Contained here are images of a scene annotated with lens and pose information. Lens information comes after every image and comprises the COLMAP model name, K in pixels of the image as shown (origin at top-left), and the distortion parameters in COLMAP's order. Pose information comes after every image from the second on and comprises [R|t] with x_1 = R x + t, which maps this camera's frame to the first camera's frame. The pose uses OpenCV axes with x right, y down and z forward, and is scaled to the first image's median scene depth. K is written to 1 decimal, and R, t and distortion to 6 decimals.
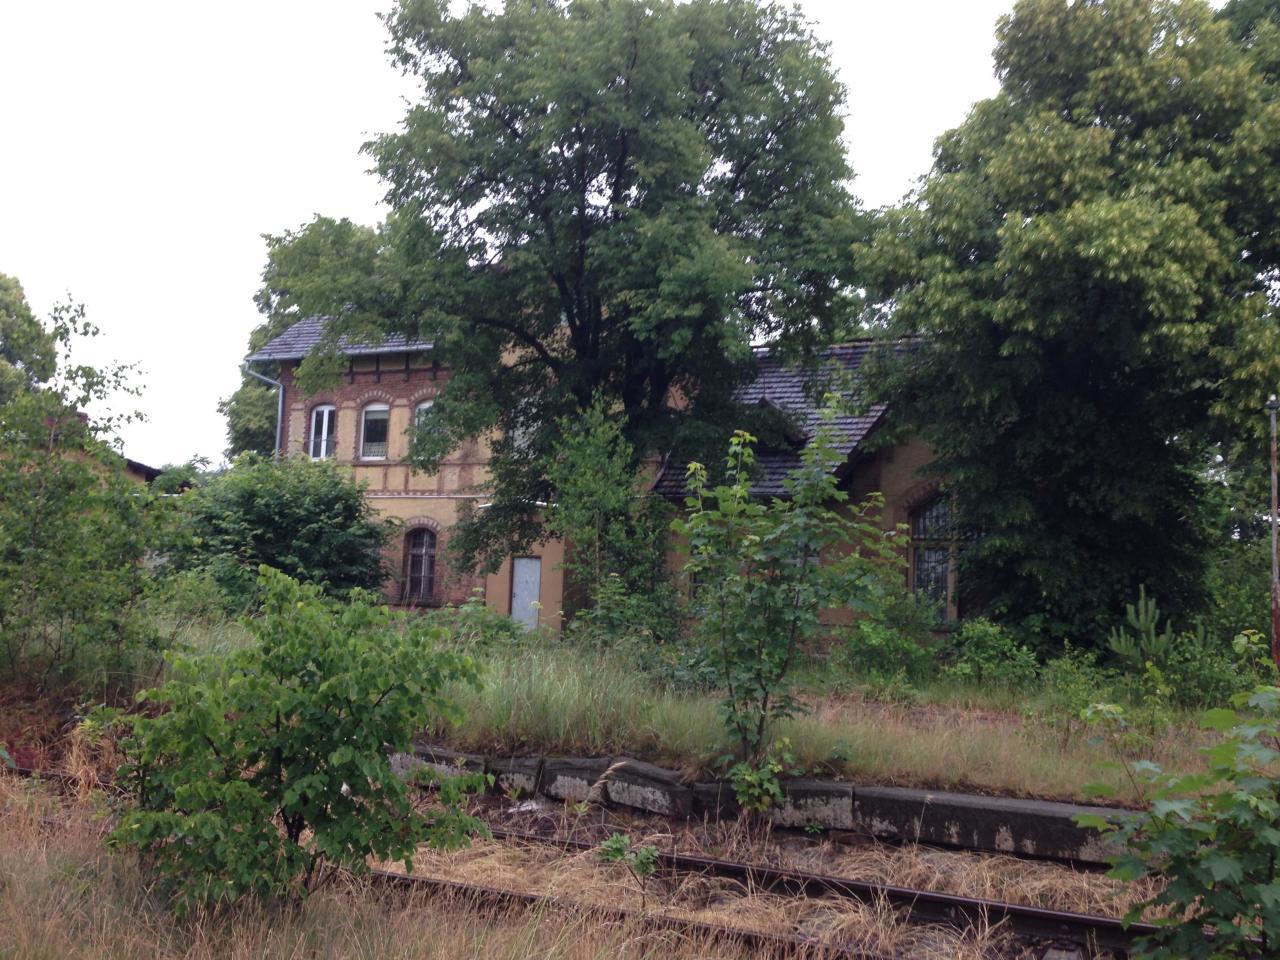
lens RADIAL K [[1153.7, 0, 637.5], [0, 1153.7, 481.3], [0, 0, 1]] dist [0.134866, -0.226220]
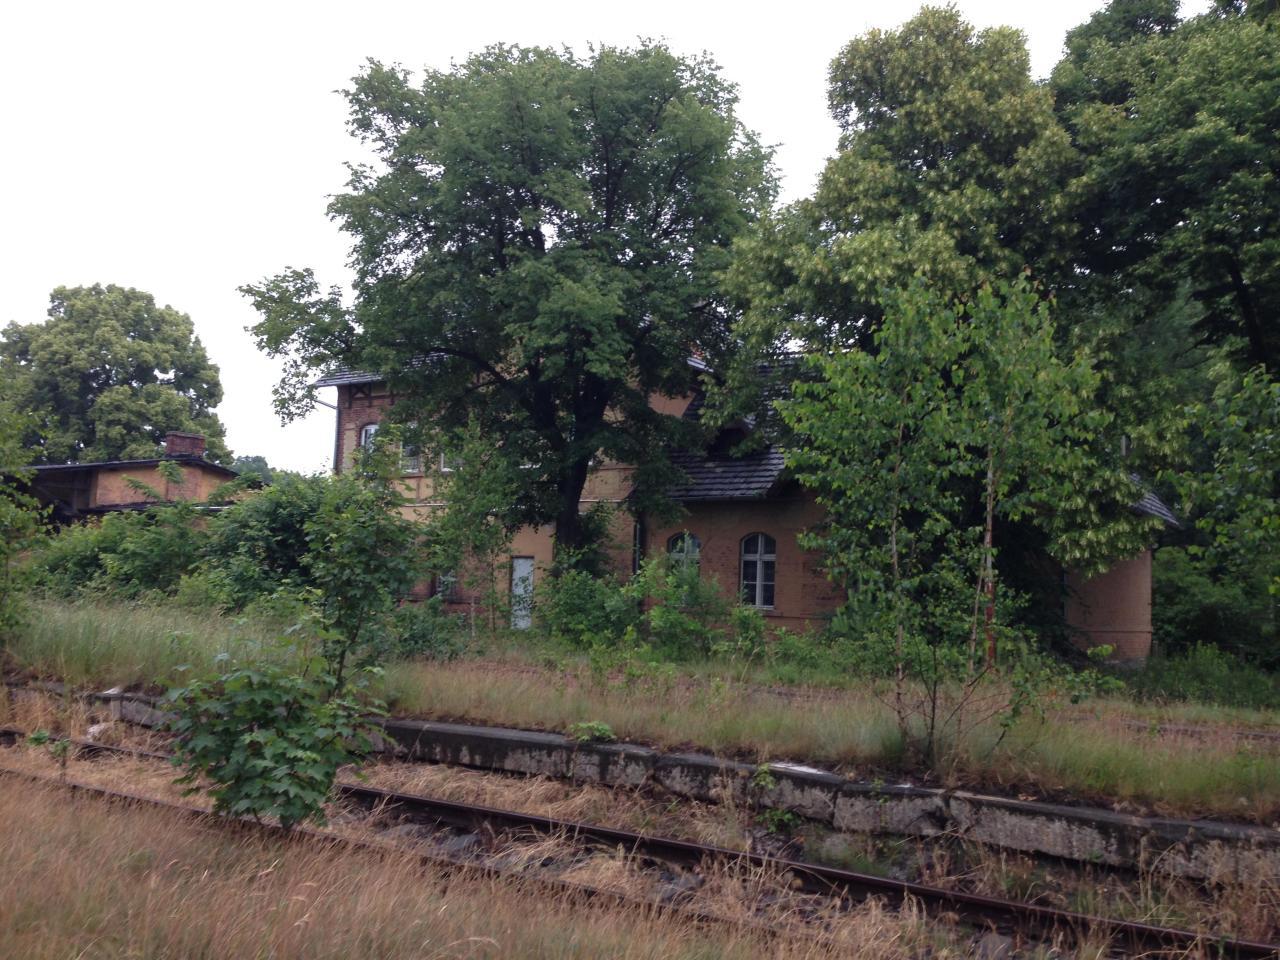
lens RADIAL K [[1153.7, 0, 637.5], [0, 1153.7, 481.3], [0, 0, 1]] dist [0.134866, -0.226220]
pose [[0.986512, -0.023516, -0.161990, 0.301073], [0.023099, 0.999723, -0.004457, 0.000517], [0.162050, 0.000655, 0.986782, -0.117530]]
